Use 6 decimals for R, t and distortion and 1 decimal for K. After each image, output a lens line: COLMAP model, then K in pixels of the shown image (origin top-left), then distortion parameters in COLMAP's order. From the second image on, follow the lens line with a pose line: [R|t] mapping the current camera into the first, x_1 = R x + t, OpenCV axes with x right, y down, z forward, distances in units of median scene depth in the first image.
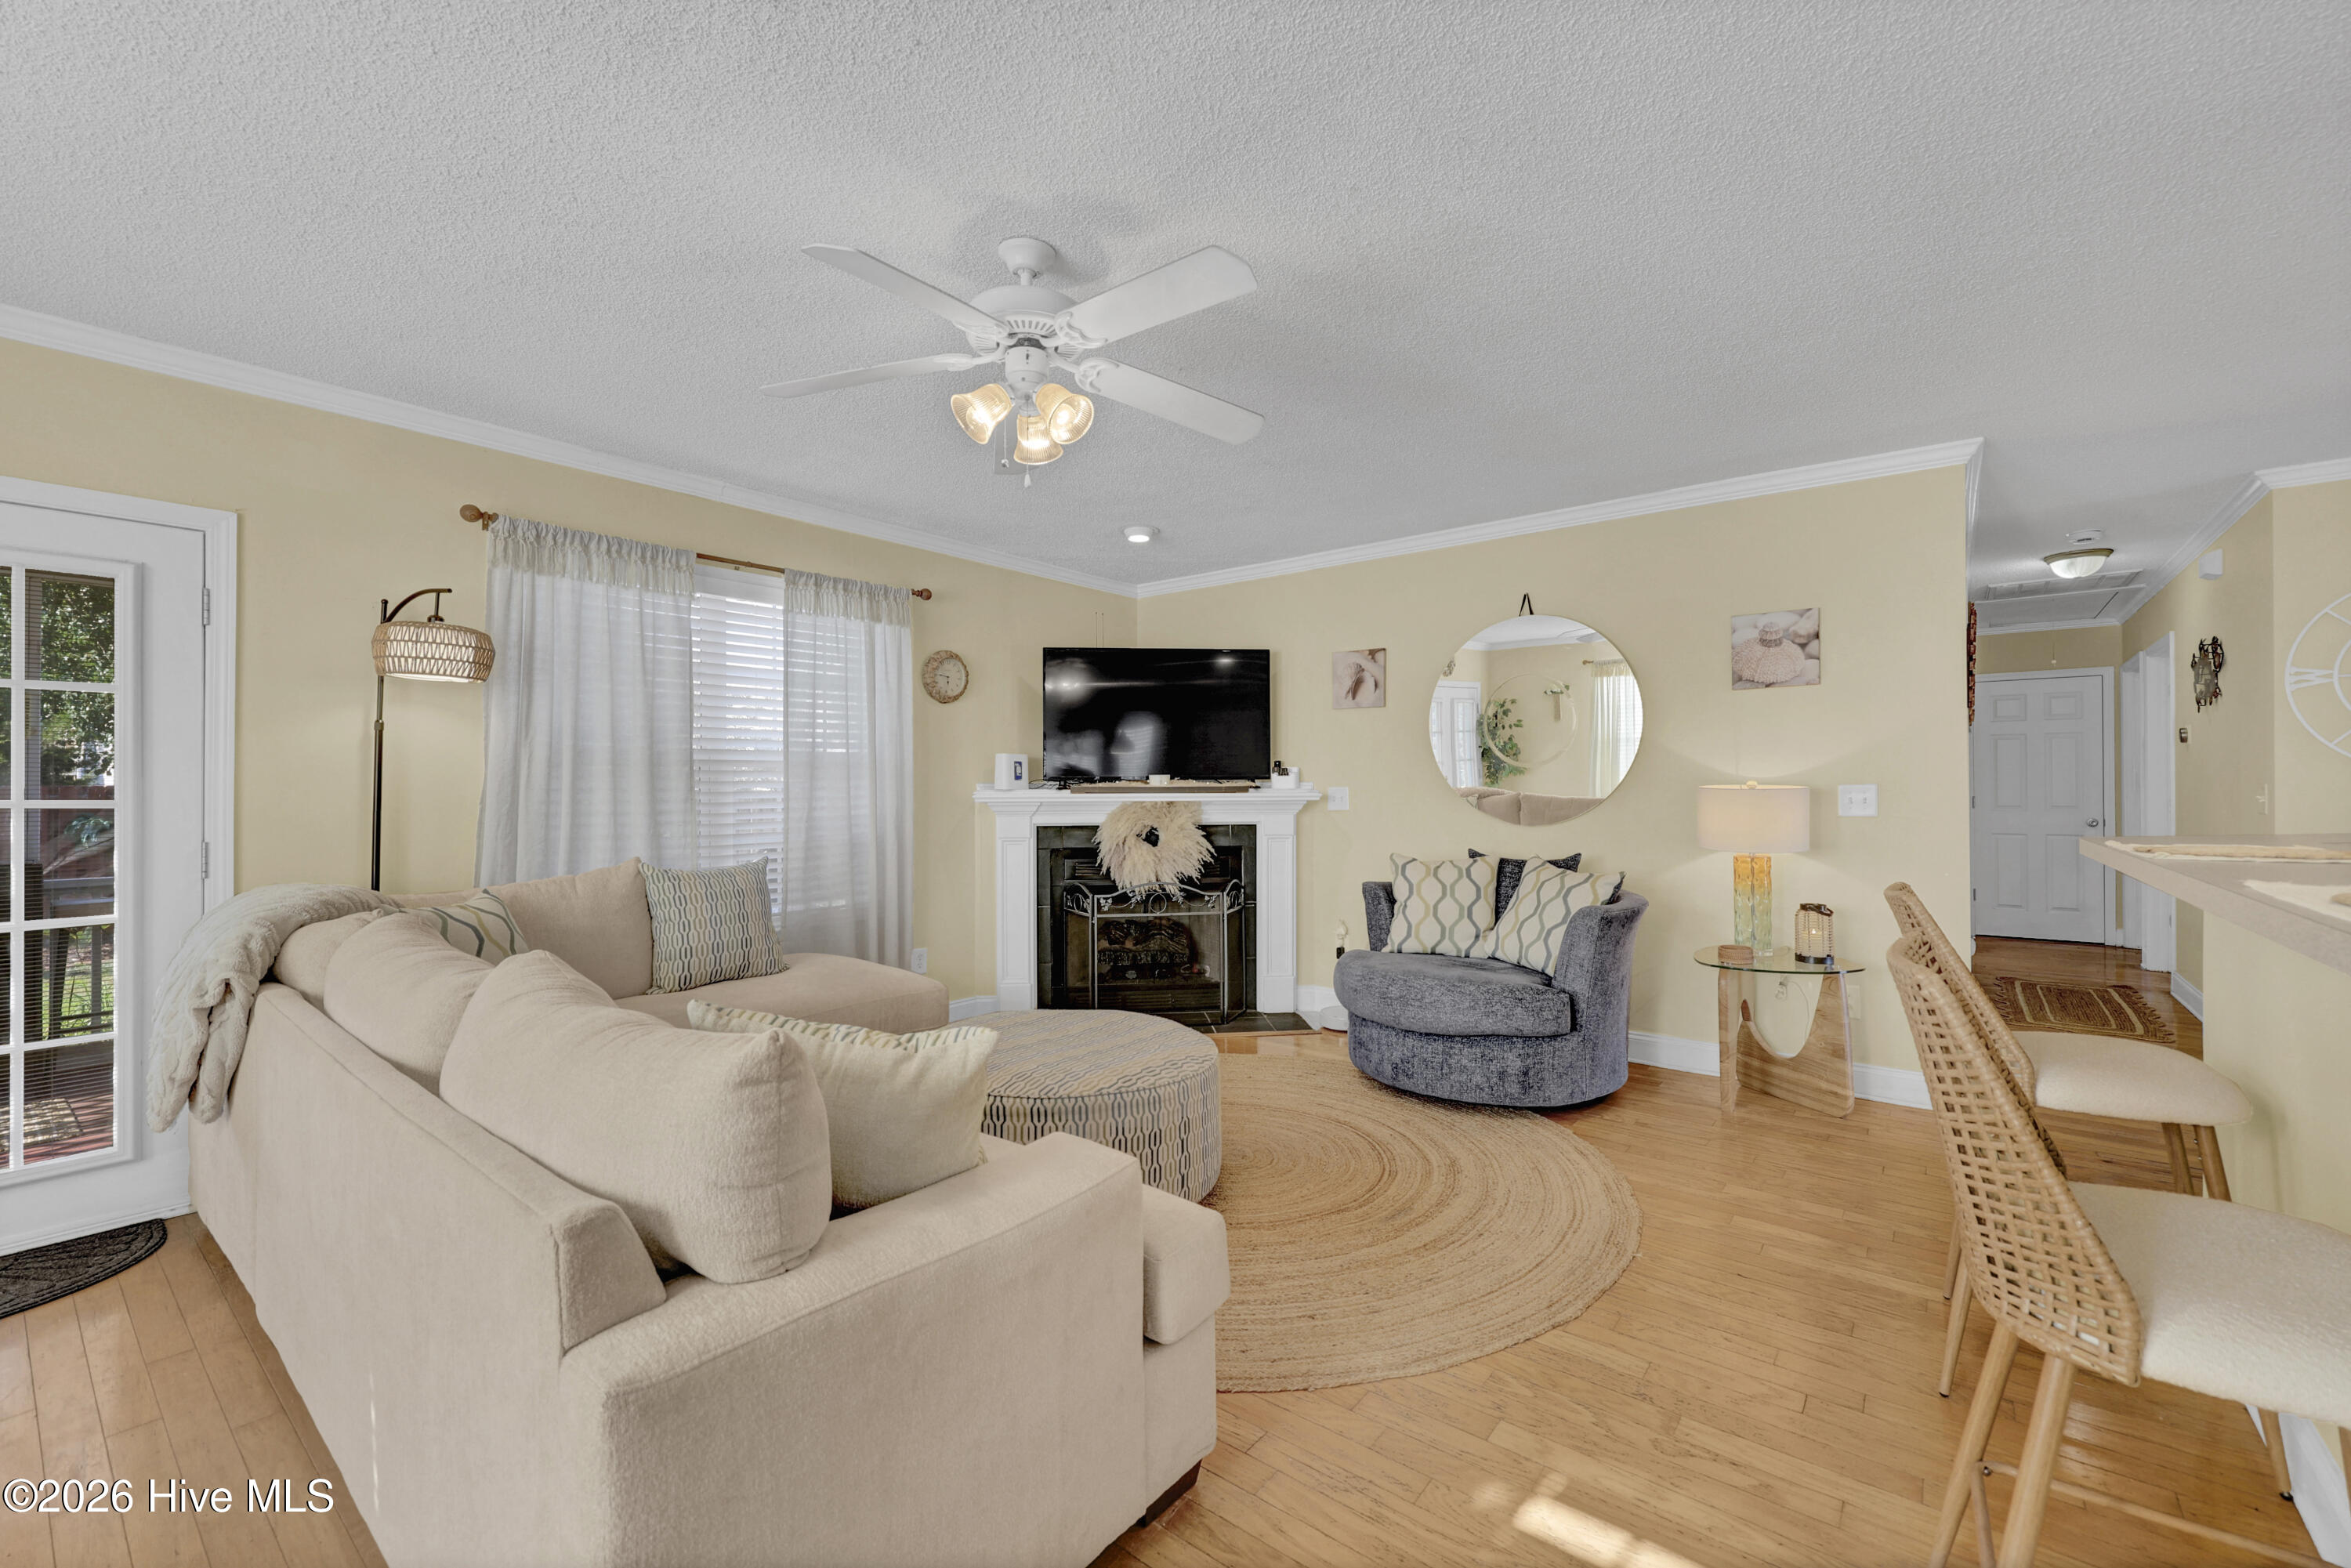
lens RADIAL K [[953.3, 0, 1189.5], [0, 953.3, 789.3], [0, 0, 1]] dist [-0.002618, -0.000337]
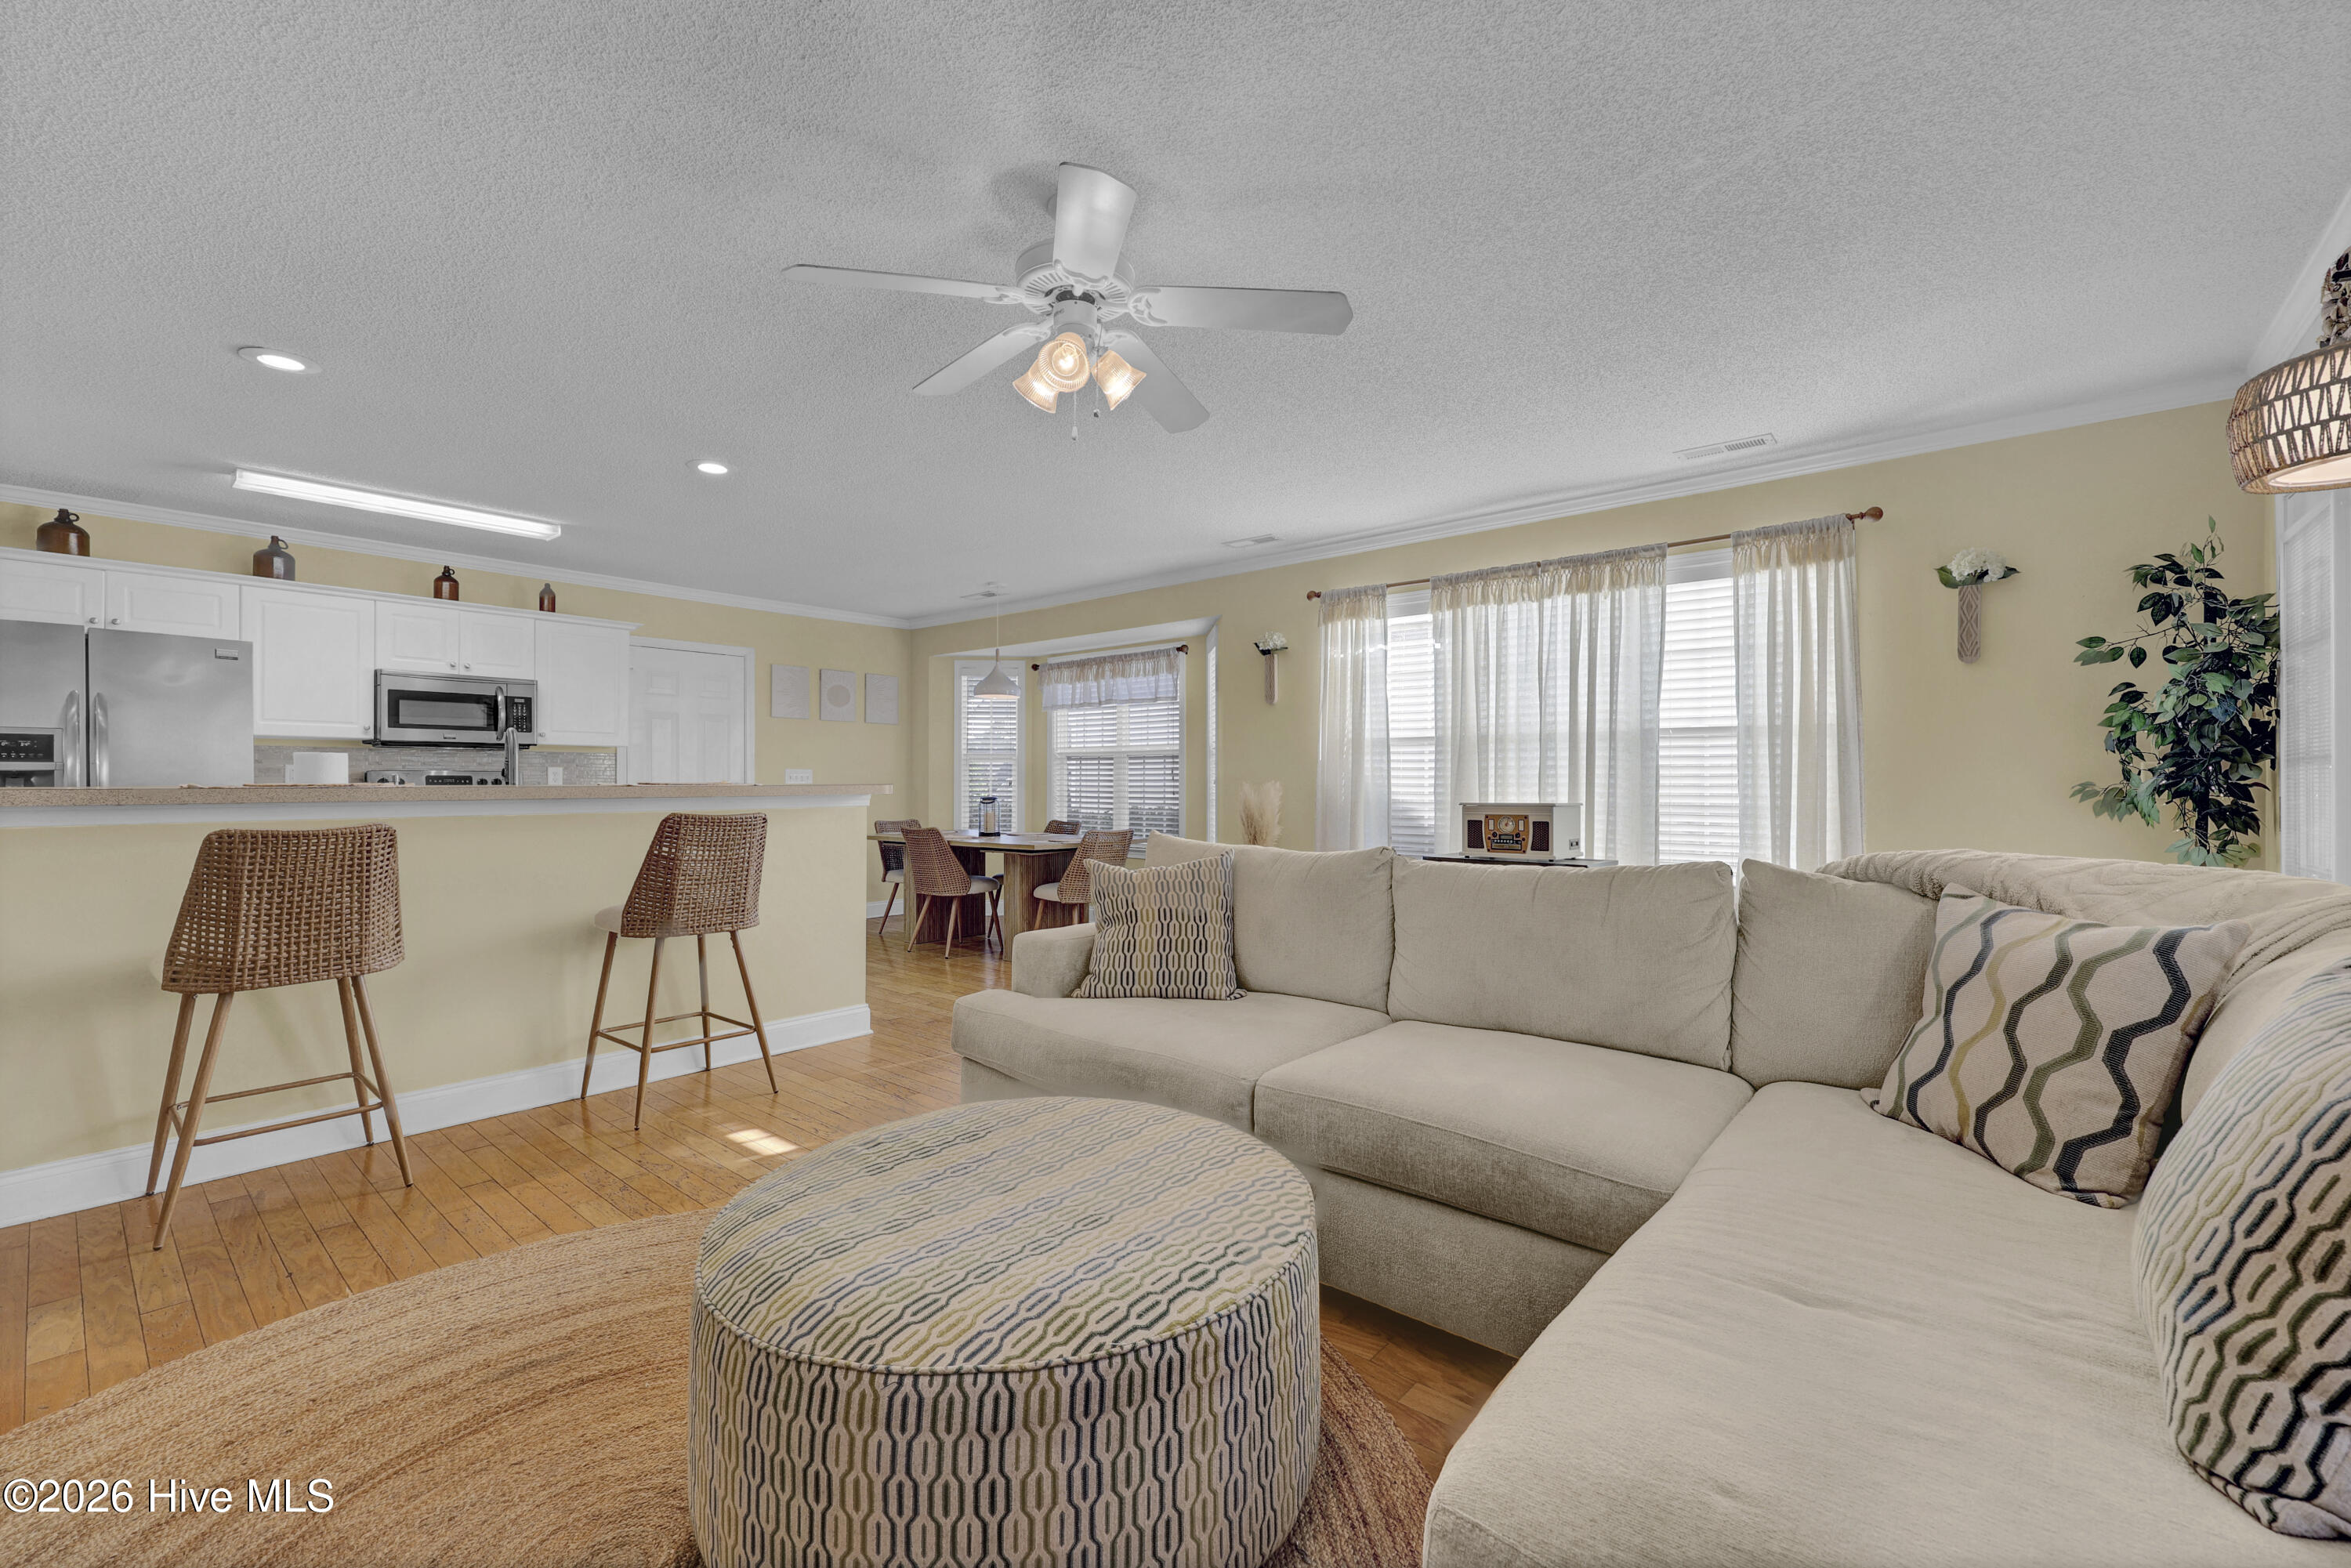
lens RADIAL K [[953.3, 0, 1179.3], [0, 953.3, 787.8], [0, 0, 1]] dist [-0.002618, -0.000337]
pose [[-0.999820, 0.004097, 0.018513, -0.170634], [0.004188, 0.999979, 0.004892, 0.027267], [-0.018493, 0.004969, -0.999817, 1.122668]]
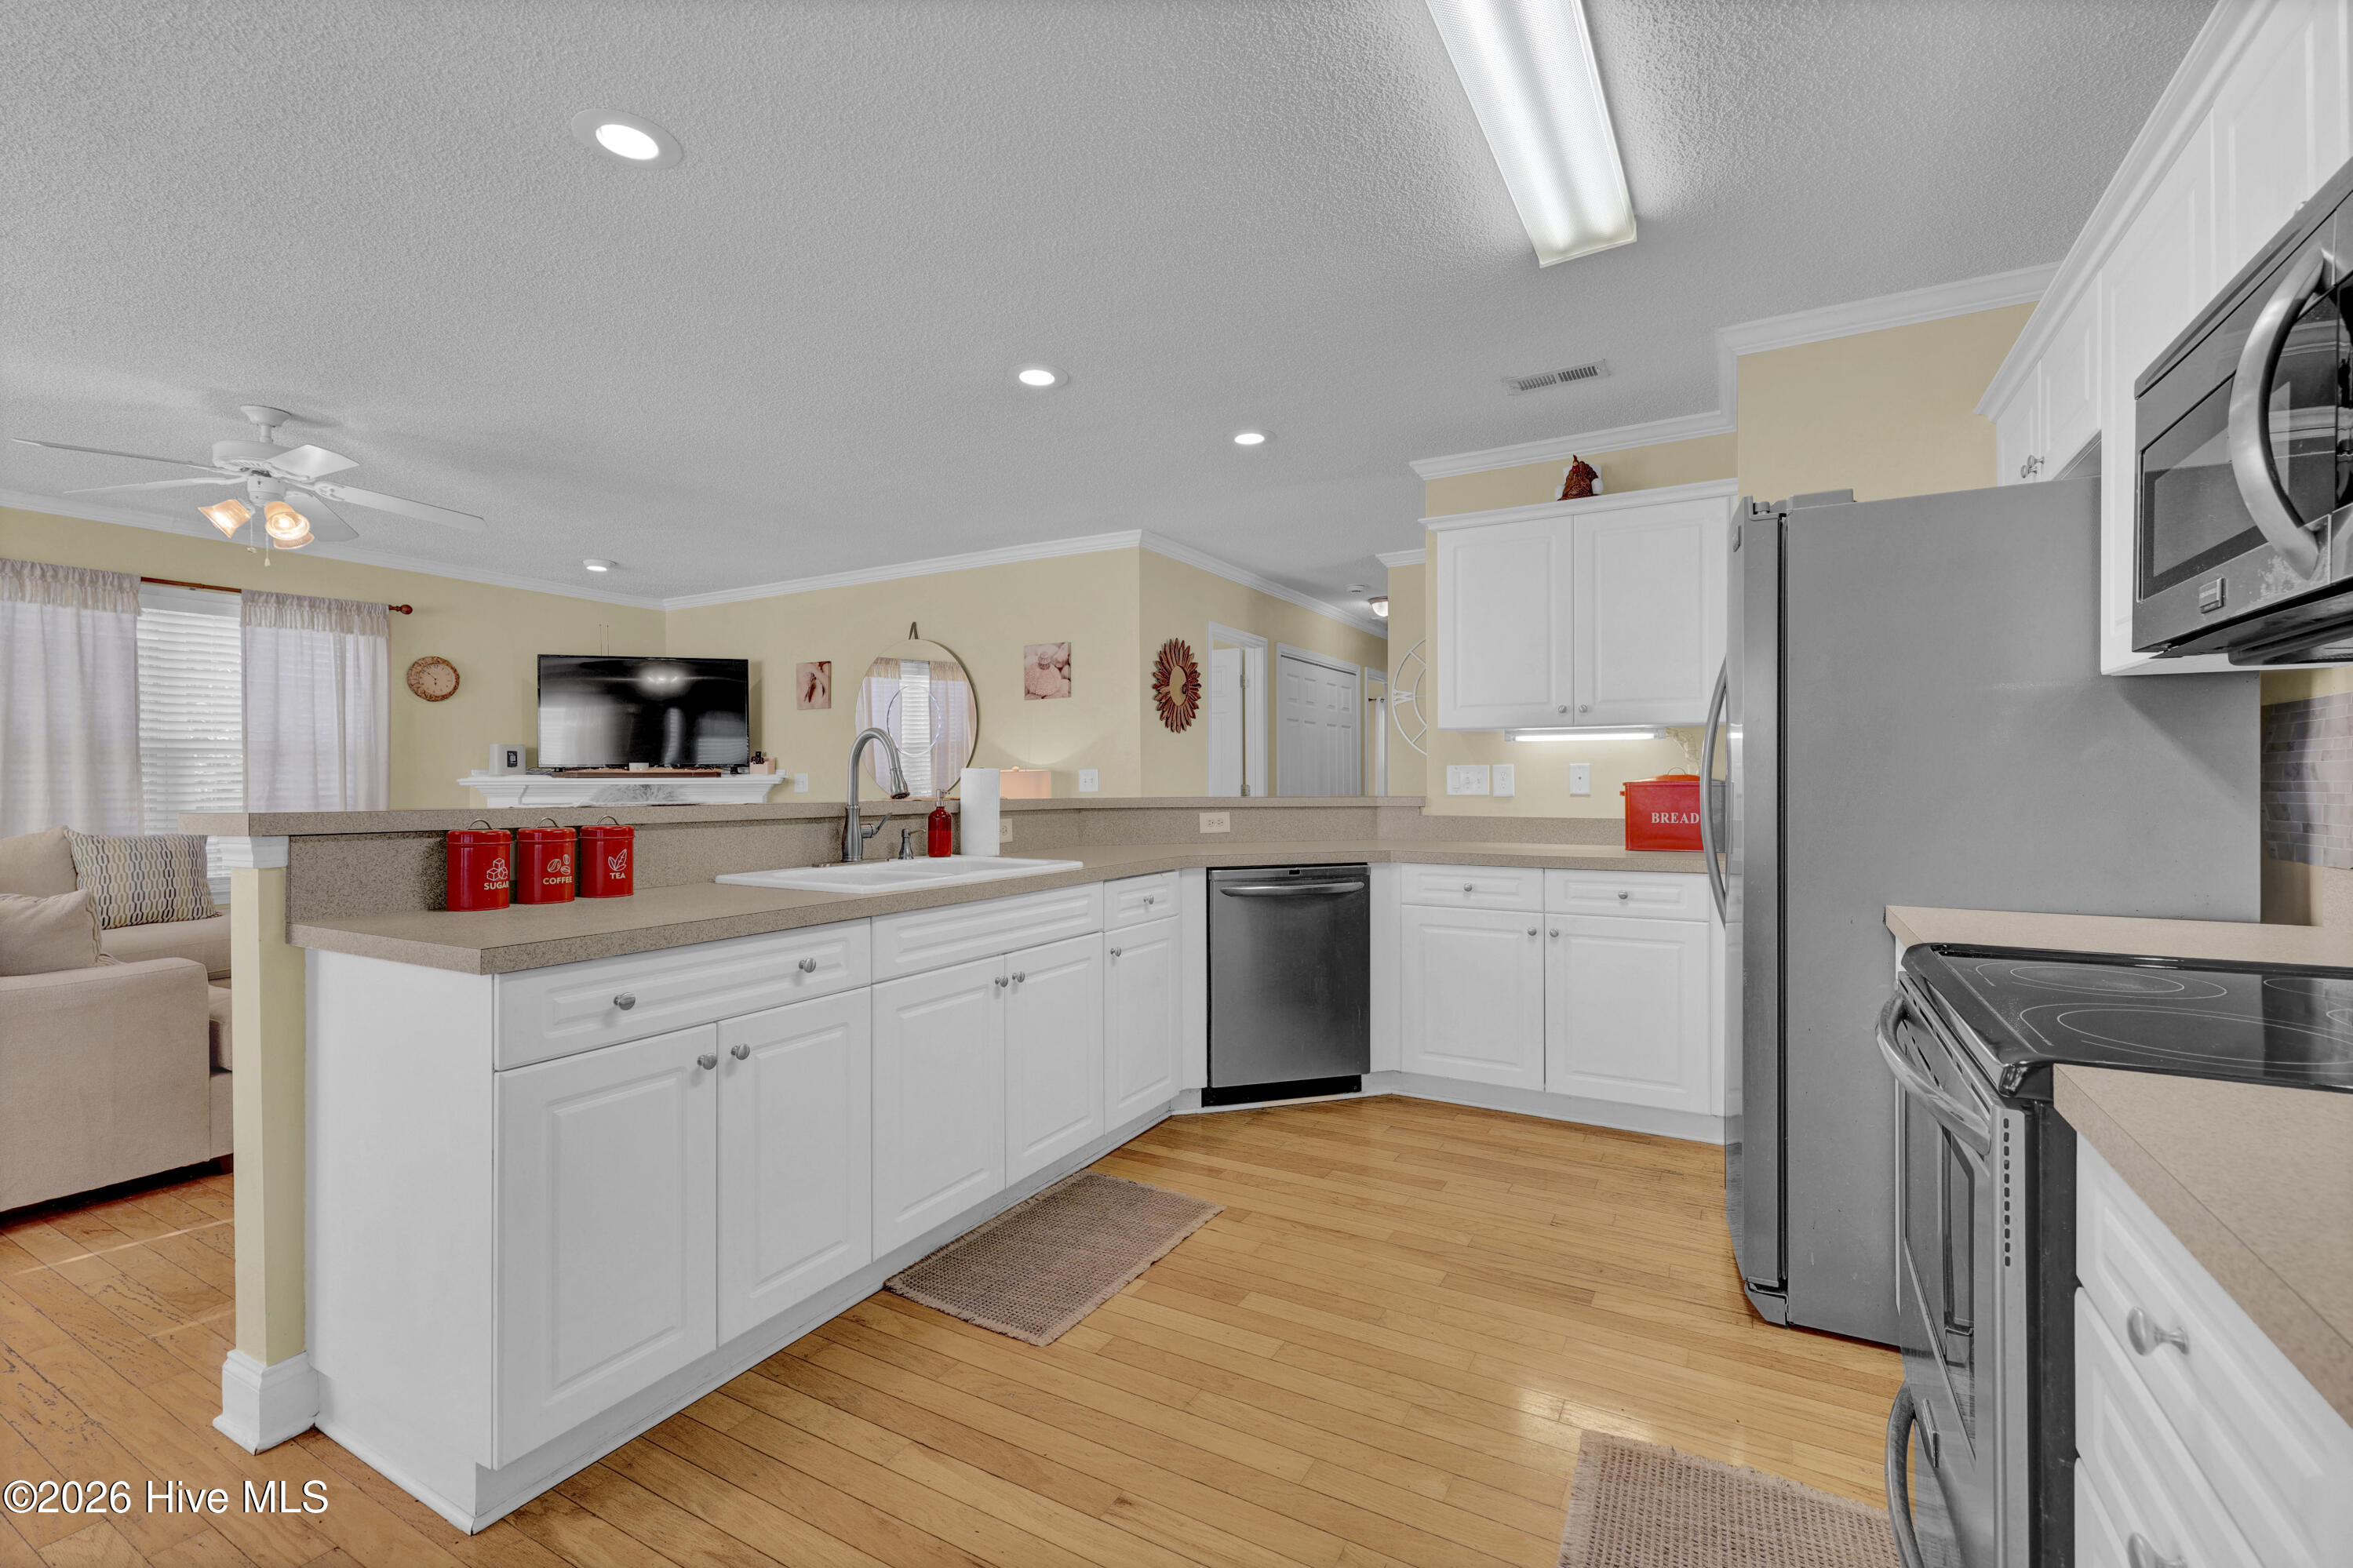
lens RADIAL K [[989.1, 0, 1174.5], [0, 989.1, 787.3], [0, 0, 1]] dist [-0.000088, -0.000169]
pose [[0.987490, -0.001083, 0.157675, 0.566134], [0.000614, 0.999995, 0.003026, 0.016605], [-0.157678, -0.002892, 0.987486, -0.438808]]
